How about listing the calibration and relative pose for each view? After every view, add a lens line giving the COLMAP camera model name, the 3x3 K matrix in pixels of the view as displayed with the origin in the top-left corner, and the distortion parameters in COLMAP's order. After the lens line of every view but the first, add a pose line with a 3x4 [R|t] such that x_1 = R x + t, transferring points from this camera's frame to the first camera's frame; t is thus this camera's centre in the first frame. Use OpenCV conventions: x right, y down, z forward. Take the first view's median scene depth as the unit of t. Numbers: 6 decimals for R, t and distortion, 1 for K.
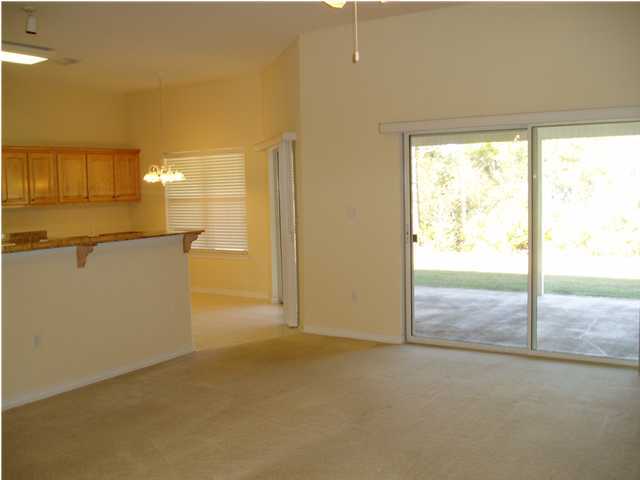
lens RADIAL K [[679.3, 0, 320.0], [0, 679.3, 240.0], [0, 0, 1]] dist [-0.122114, 0.001884]
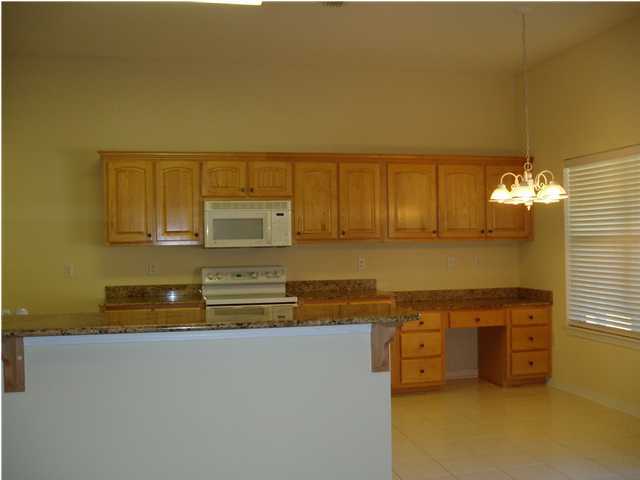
lens RADIAL K [[679.3, 0, 320.0], [0, 679.3, 240.0], [0, 0, 1]] dist [-0.122114, 0.001884]
pose [[0.723503, 0.017716, -0.690094, 0.020308], [-0.059701, 0.997531, -0.036983, -0.024359], [0.687735, 0.067957, 0.722774, 0.451419]]
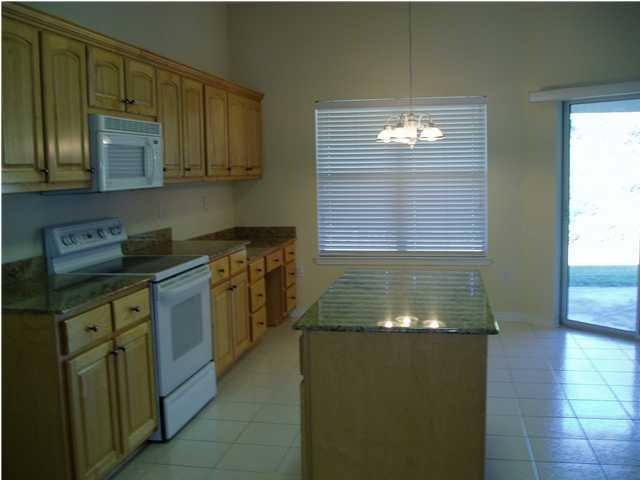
lens RADIAL K [[681.5, 0, 320.0], [0, 681.5, 240.0], [0, 0, 1]] dist [-0.016648, -0.014045]
pose [[0.917163, -0.030384, 0.397353, -0.507705], [0.024360, 0.999499, 0.020200, -0.012344], [-0.397768, -0.008847, 0.917443, 0.433227]]
